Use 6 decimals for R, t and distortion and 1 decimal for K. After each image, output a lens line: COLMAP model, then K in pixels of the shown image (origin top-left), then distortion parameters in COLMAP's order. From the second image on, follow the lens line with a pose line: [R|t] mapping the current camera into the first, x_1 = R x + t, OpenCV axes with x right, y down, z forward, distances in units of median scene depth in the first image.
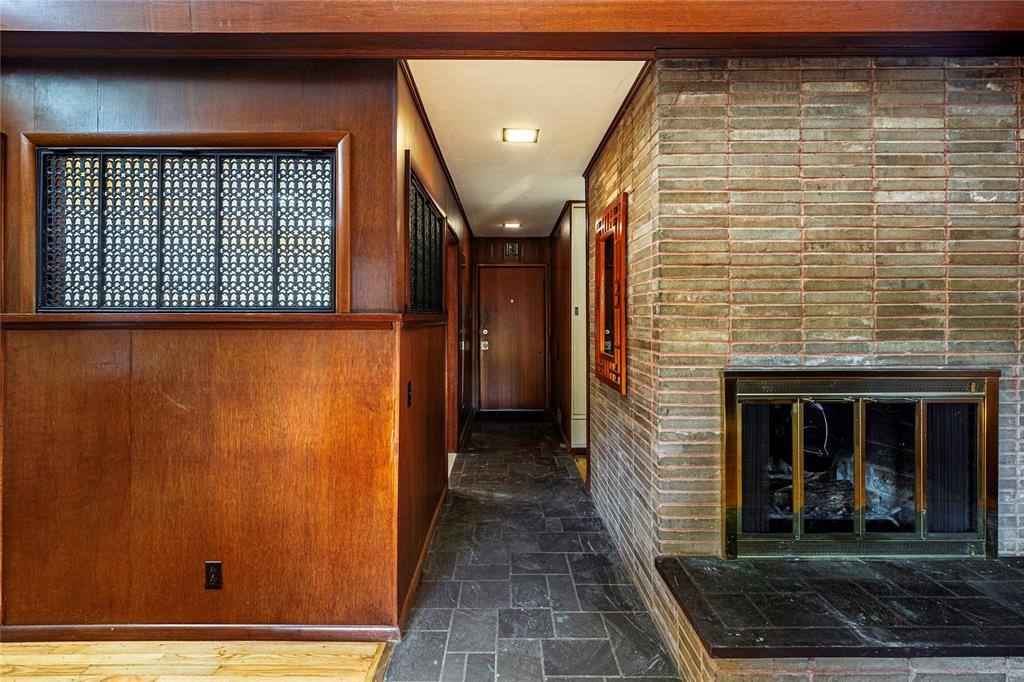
lens RADIAL K [[465.6, 0, 516.9], [0, 465.6, 306.8], [0, 0, 1]] dist [0.001245, -0.000757]
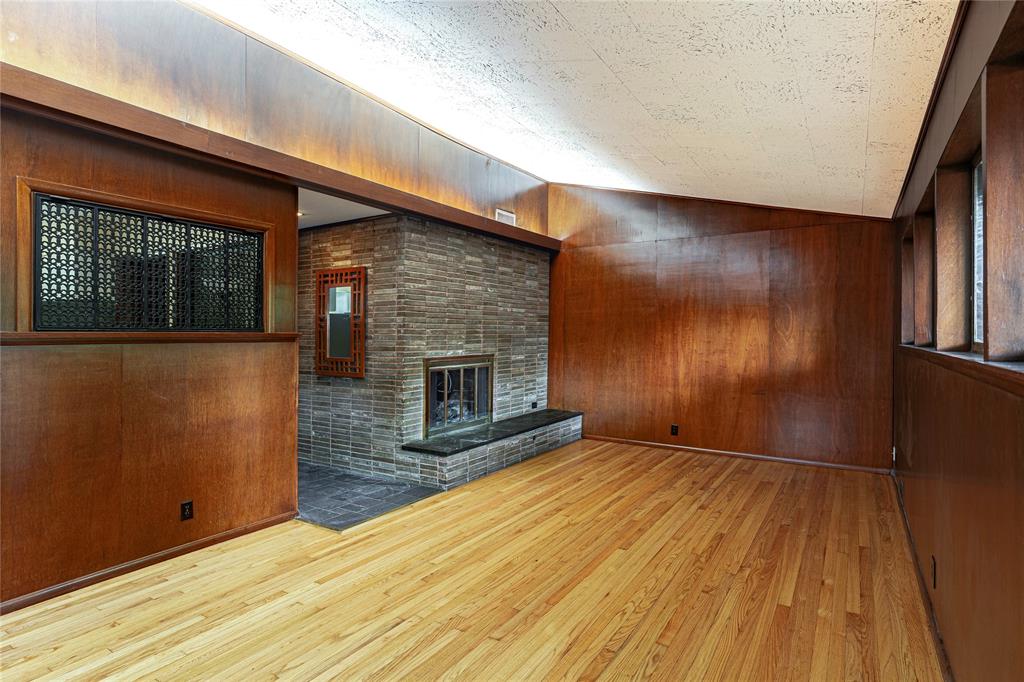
lens RADIAL K [[533.8, 0, 512.9], [0, 533.8, 340.1], [0, 0, 1]] dist [0.004729, 0.000360]
pose [[0.538652, -0.008210, 0.842488, -1.517031], [-0.010910, 0.999801, 0.016718, -0.000381], [-0.842458, -0.018197, 0.538455, -0.767512]]
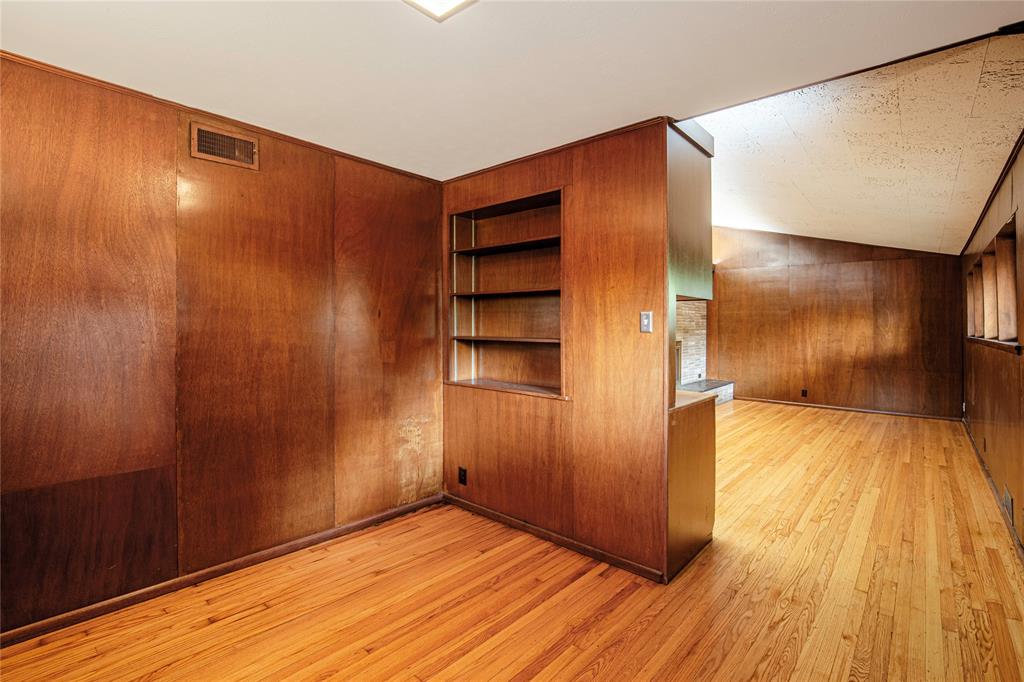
lens RADIAL K [[465.6, 0, 552.5], [0, 465.6, 317.7], [0, 0, 1]] dist [0.001245, -0.000757]
pose [[0.623574, 0.019423, 0.781523, -2.922171], [-0.017116, 0.999791, -0.011191, -0.006325], [-0.781577, -0.006398, 0.623776, -0.704003]]
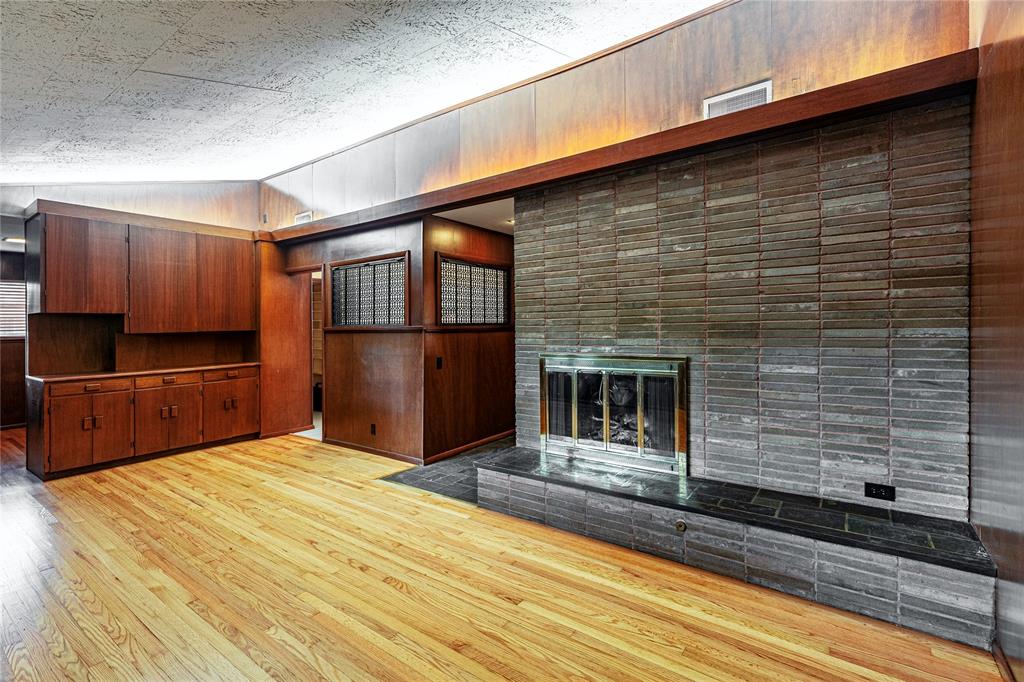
lens RADIAL K [[465.6, 0, 503.0], [0, 465.6, 321.1], [0, 0, 1]] dist [0.001245, -0.000757]
pose [[0.806081, -0.017048, -0.591559, 1.435435], [0.019725, 0.999804, -0.001935, 0.002918], [0.591476, -0.010108, 0.806259, -0.633089]]
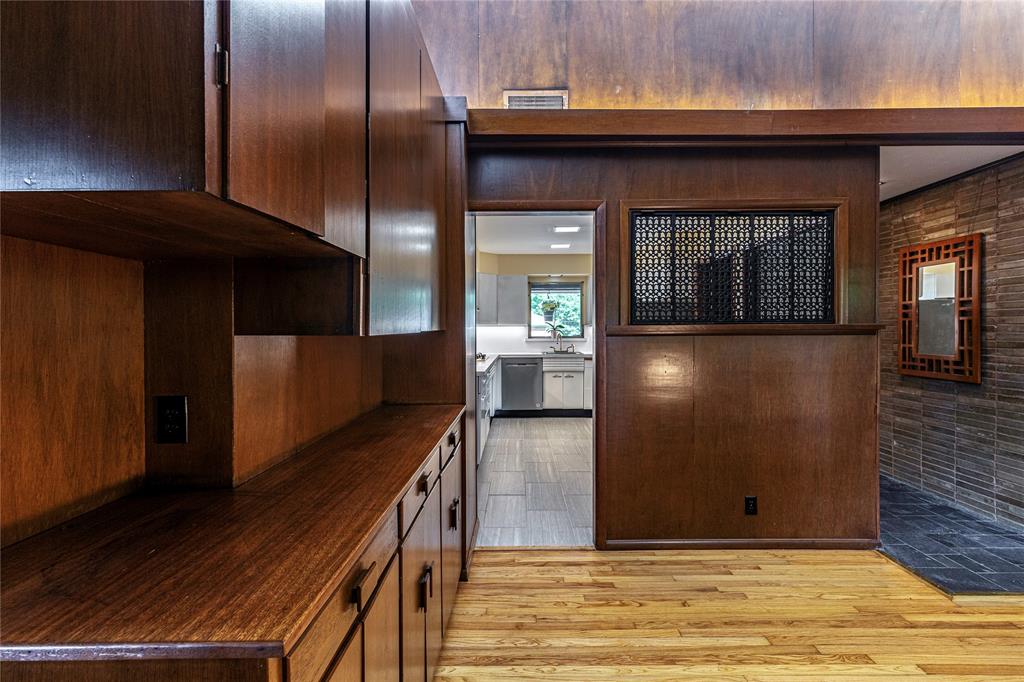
lens RADIAL K [[465.6, 0, 520.2], [0, 465.6, 329.0], [0, 0, 1]] dist [0.001245, -0.000757]
pose [[0.999932, -0.006810, -0.009426, -1.353157], [0.006945, 0.999873, 0.014371, 0.002707], [0.009327, -0.014435, 0.999852, -0.448996]]
